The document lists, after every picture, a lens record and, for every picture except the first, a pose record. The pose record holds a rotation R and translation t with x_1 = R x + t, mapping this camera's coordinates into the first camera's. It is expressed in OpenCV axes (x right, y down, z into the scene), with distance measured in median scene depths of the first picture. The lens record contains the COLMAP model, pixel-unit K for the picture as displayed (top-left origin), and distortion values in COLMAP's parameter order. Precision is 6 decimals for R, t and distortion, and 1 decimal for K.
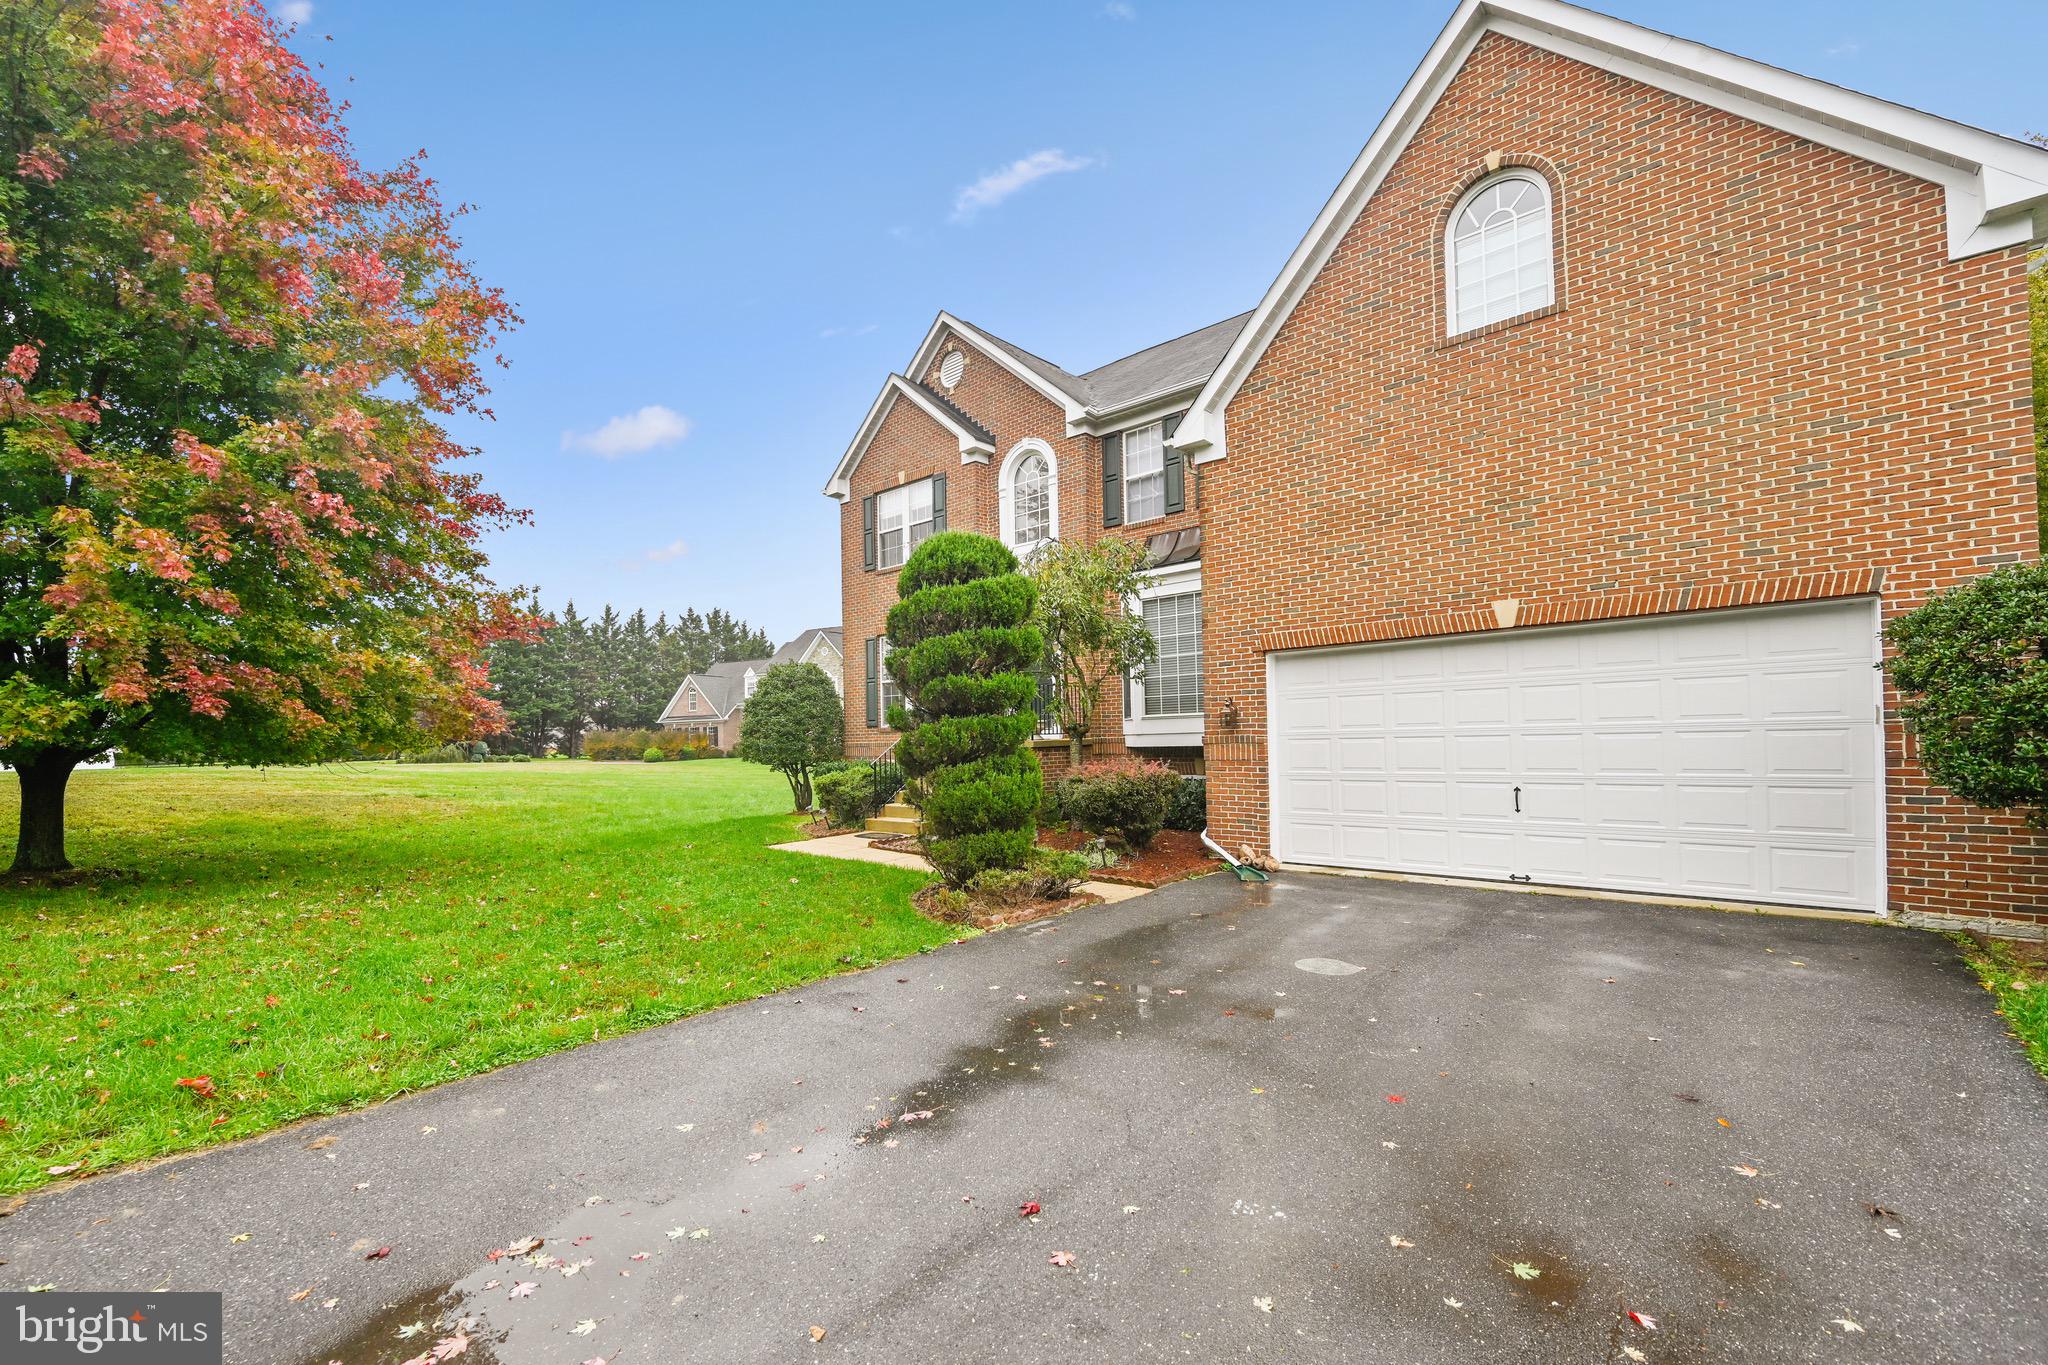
lens RADIAL K [[851.5, 0, 1020.4], [0, 851.5, 713.5], [0, 0, 1]] dist [0.000614, 0.000117]
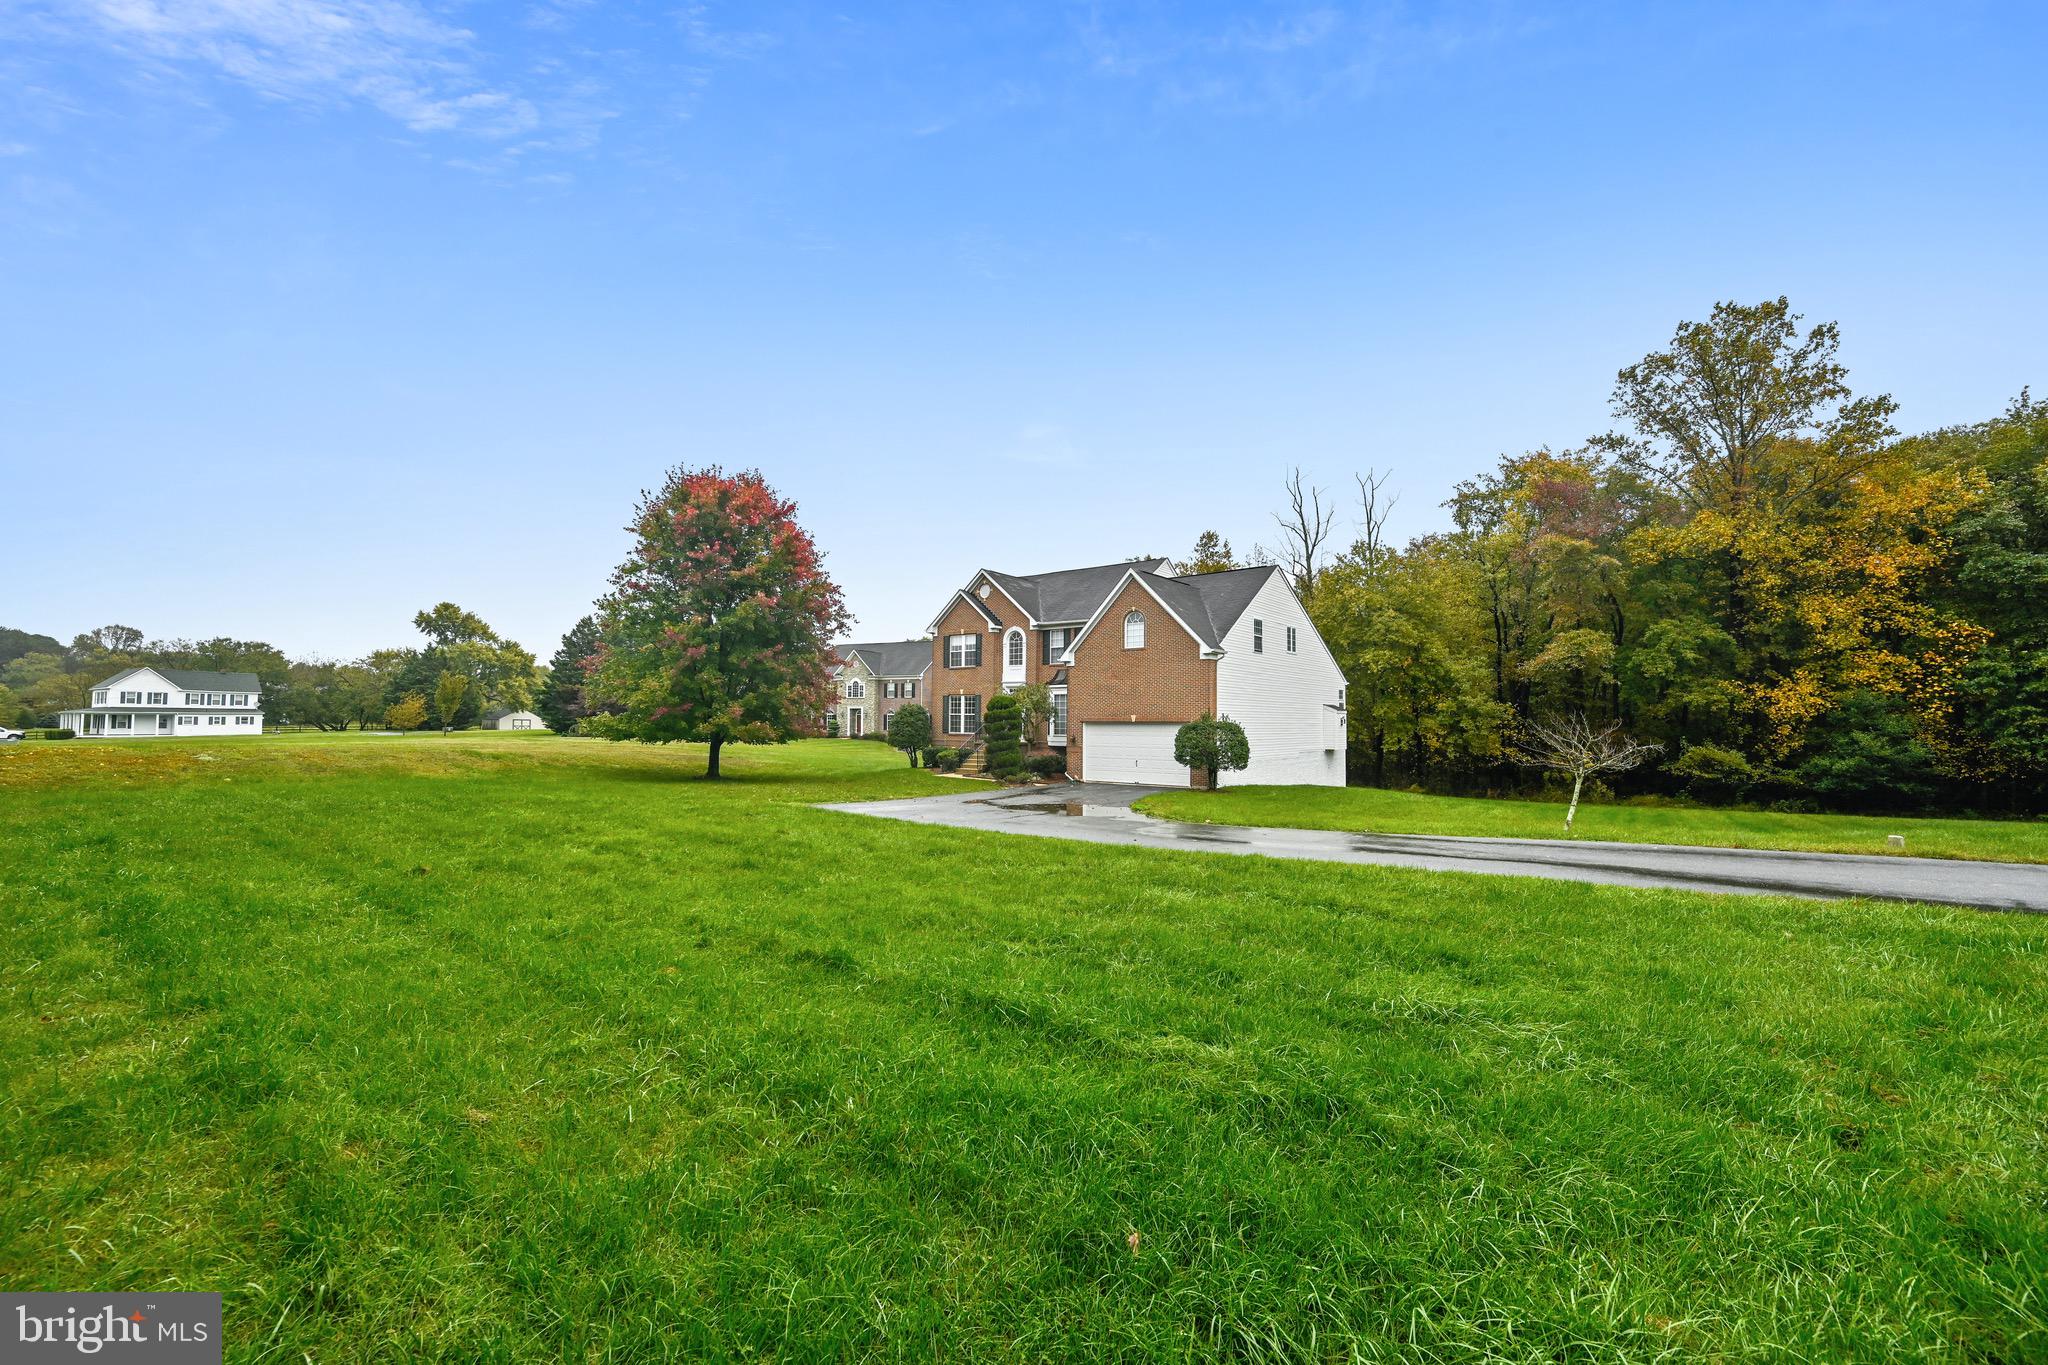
lens RADIAL K [[802.7, 0, 1024.0], [0, 802.7, 682.5], [0, 0, 1]] dist [0.000020, -0.000074]
pose [[0.998112, 0.029774, 0.053725, -0.110976], [-0.028865, 0.999428, -0.017626, -0.128896], [-0.054220, 0.016042, 0.998400, -1.778846]]
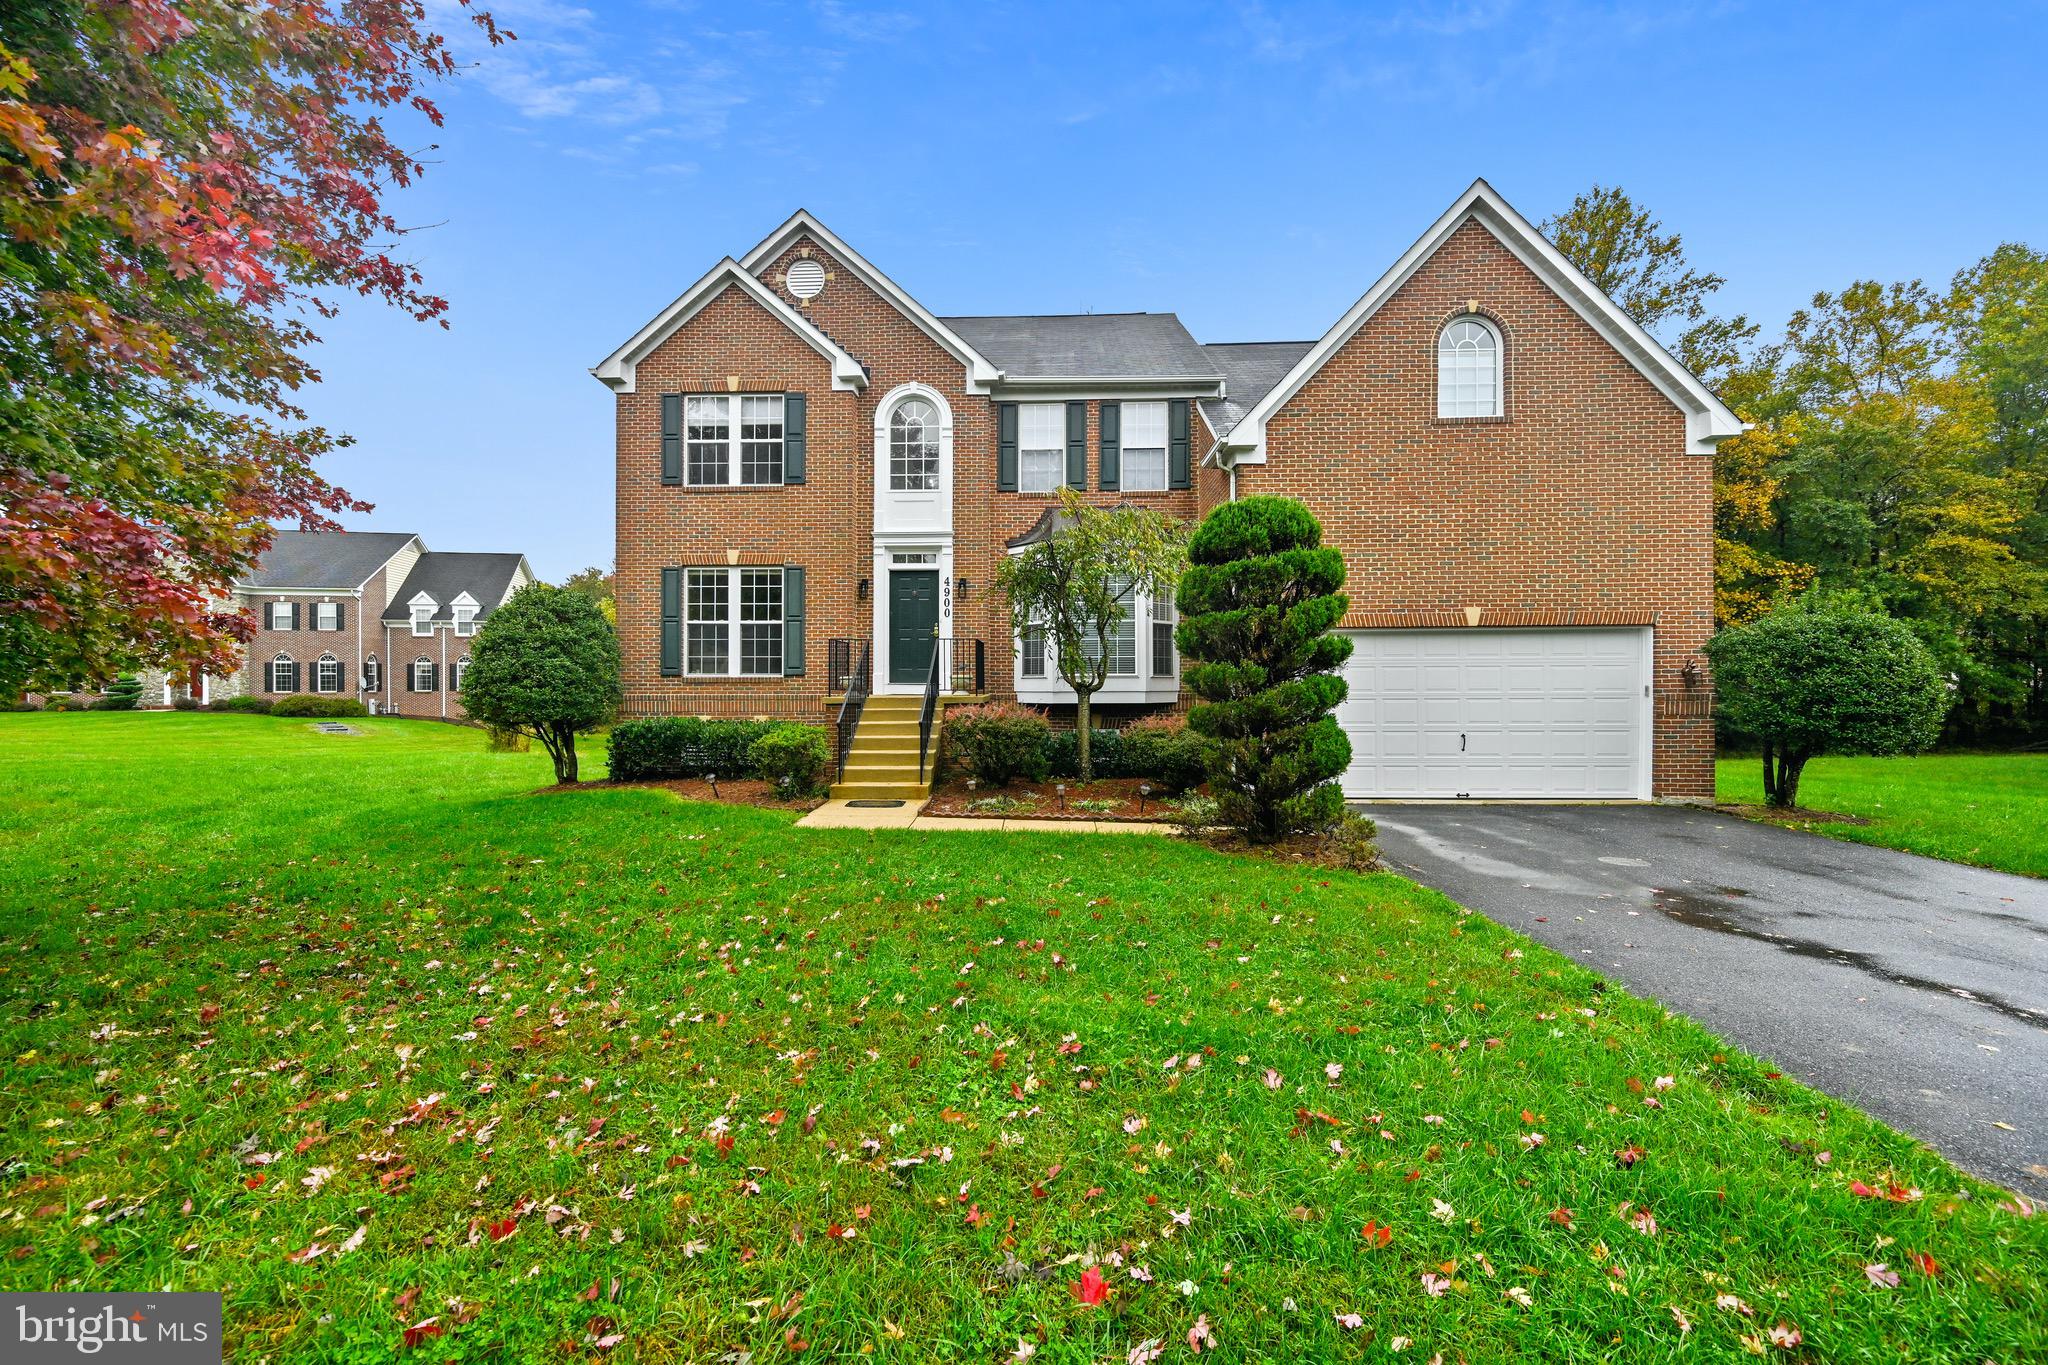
lens RADIAL K [[802.7, 0, 1024.0], [0, 802.7, 682.5], [0, 0, 1]] dist [0.000020, -0.000074]
pose [[0.771861, 0.027698, 0.635187, -0.561063], [-0.034964, 0.999388, -0.001092, 0.015935], [-0.634829, -0.021366, 0.772357, 0.256577]]
